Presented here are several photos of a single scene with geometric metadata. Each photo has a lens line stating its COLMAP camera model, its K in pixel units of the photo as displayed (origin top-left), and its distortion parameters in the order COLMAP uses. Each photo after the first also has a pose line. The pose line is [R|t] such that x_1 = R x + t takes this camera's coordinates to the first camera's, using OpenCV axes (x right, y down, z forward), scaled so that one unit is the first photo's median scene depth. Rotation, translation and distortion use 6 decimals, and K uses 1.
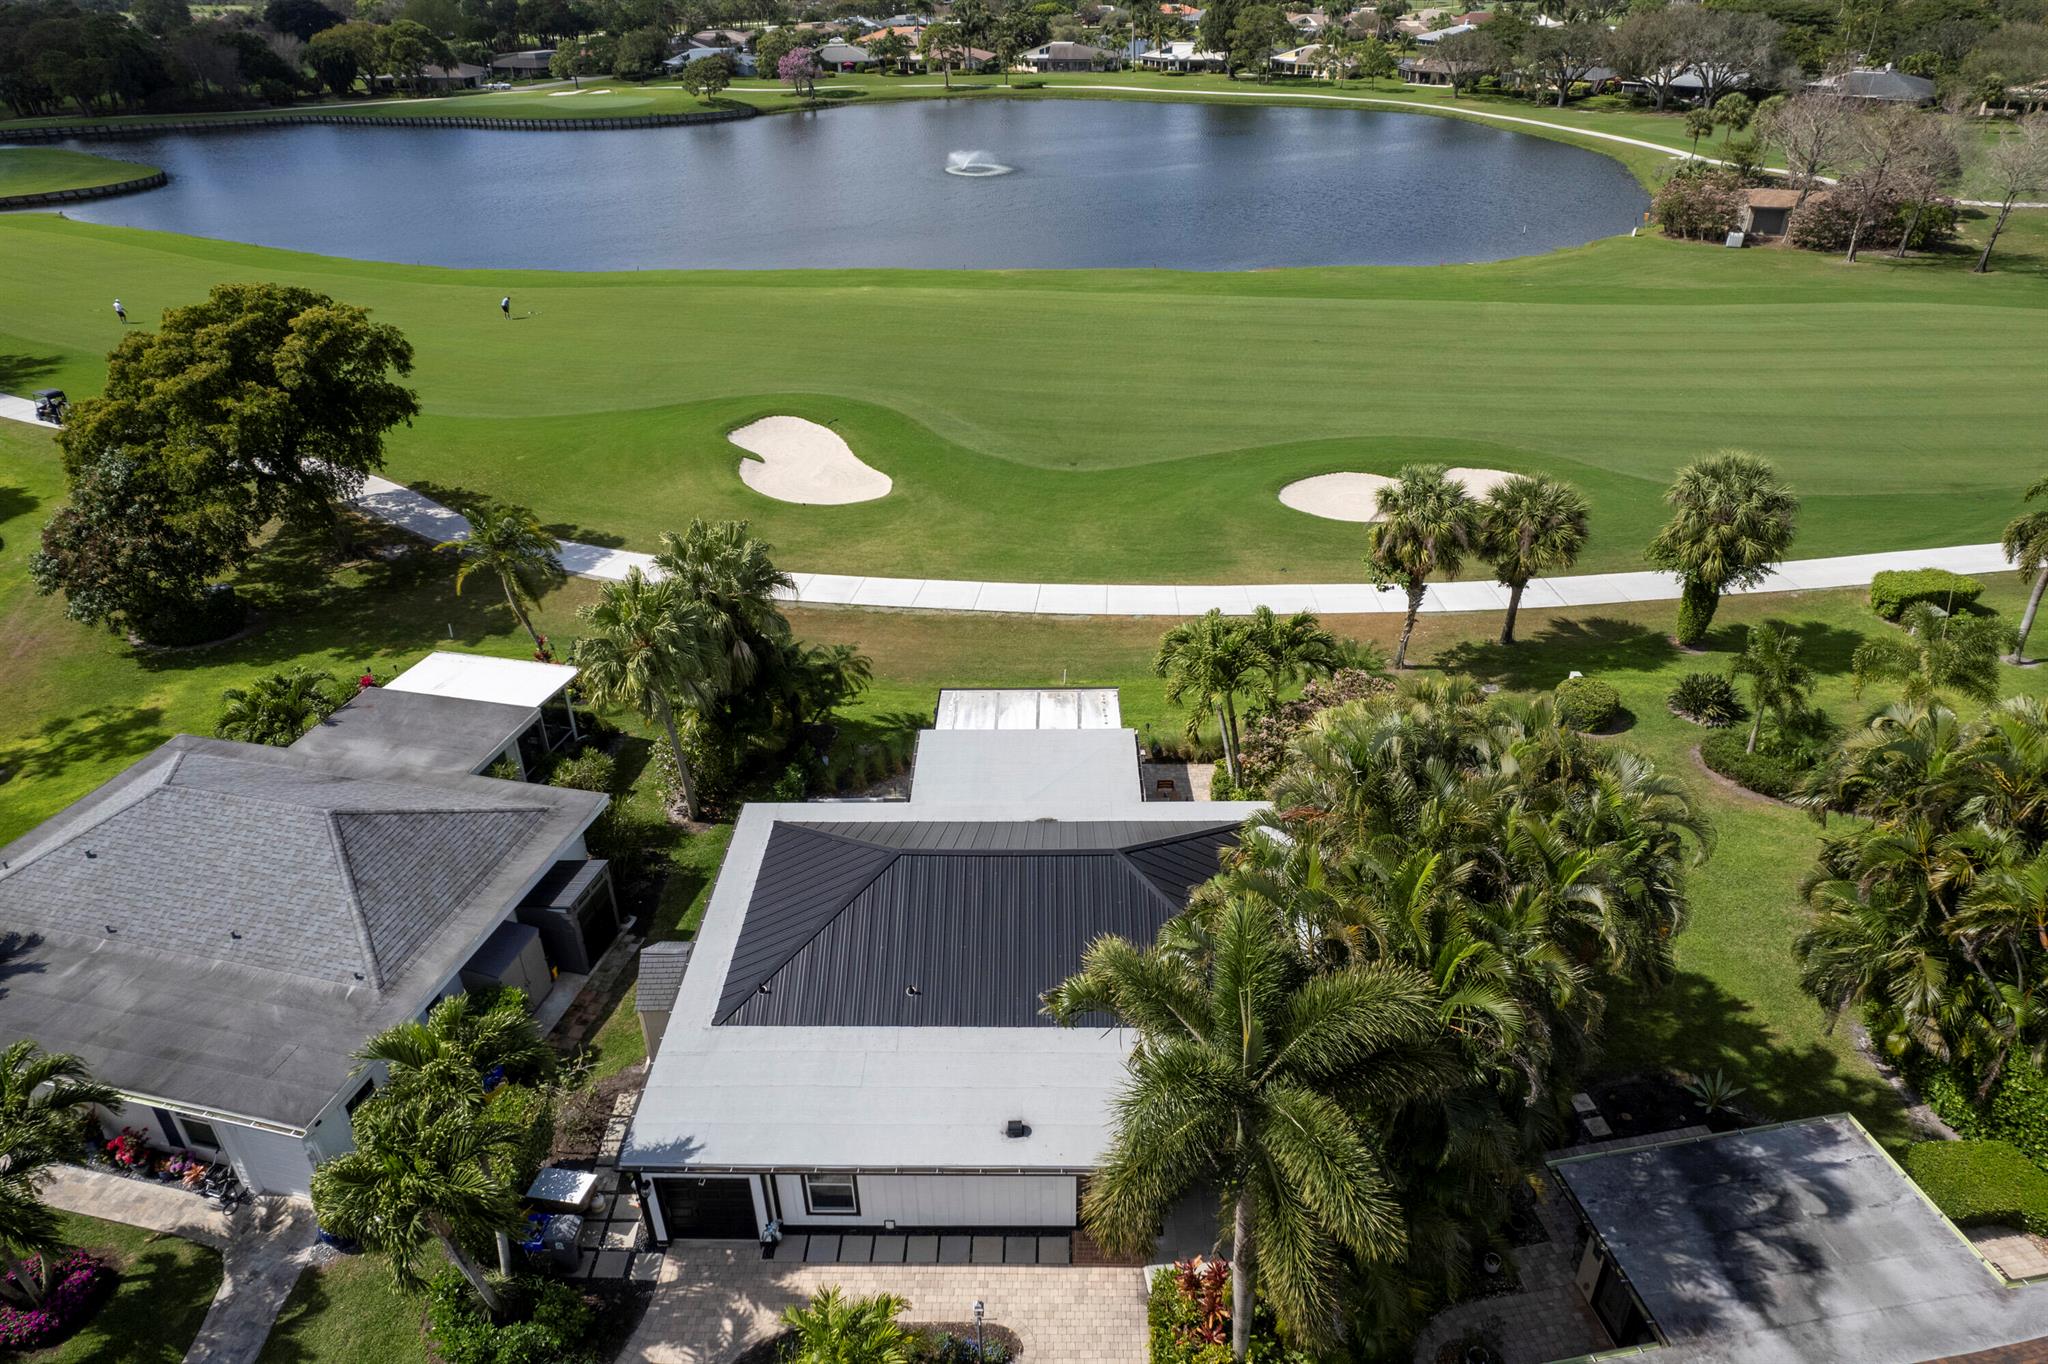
lens RADIAL K [[1614.1, 0, 1023.3], [0, 1614.1, 680.6], [0, 0, 1]] dist [-0.062633, 0.066151]
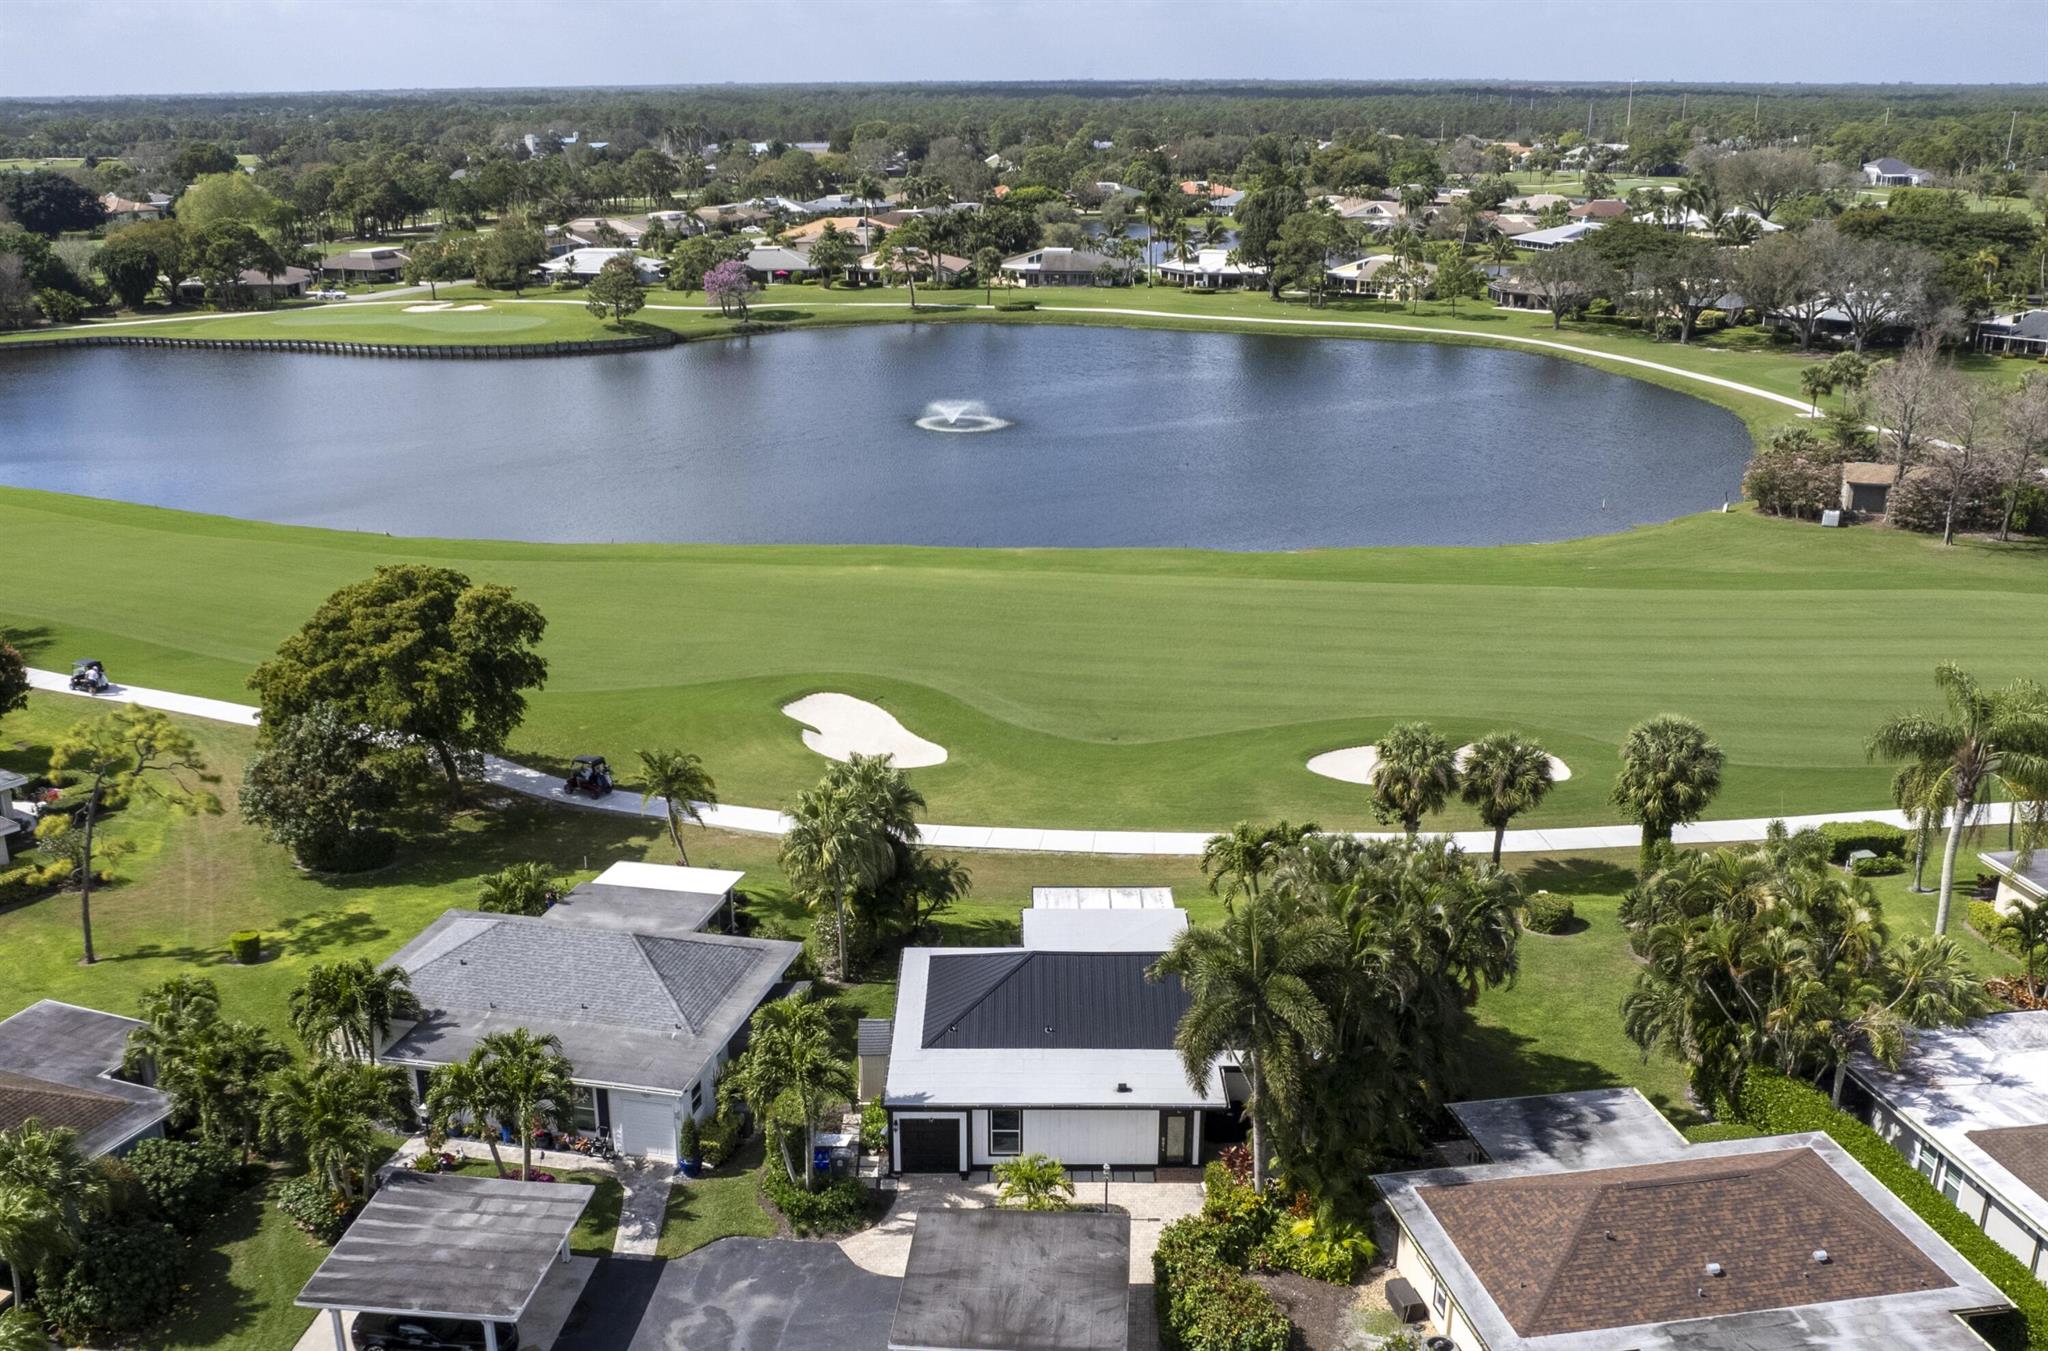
lens RADIAL K [[1363.0, 0, 1030.9], [0, 1363.0, 688.1], [0, 0, 1]] dist [-0.018015, -0.008600]
pose [[0.999144, 0.011277, -0.039800, 0.037287], [-0.017485, 0.987082, -0.159261, -0.075295], [0.037490, 0.159821, 0.986434, 0.351566]]
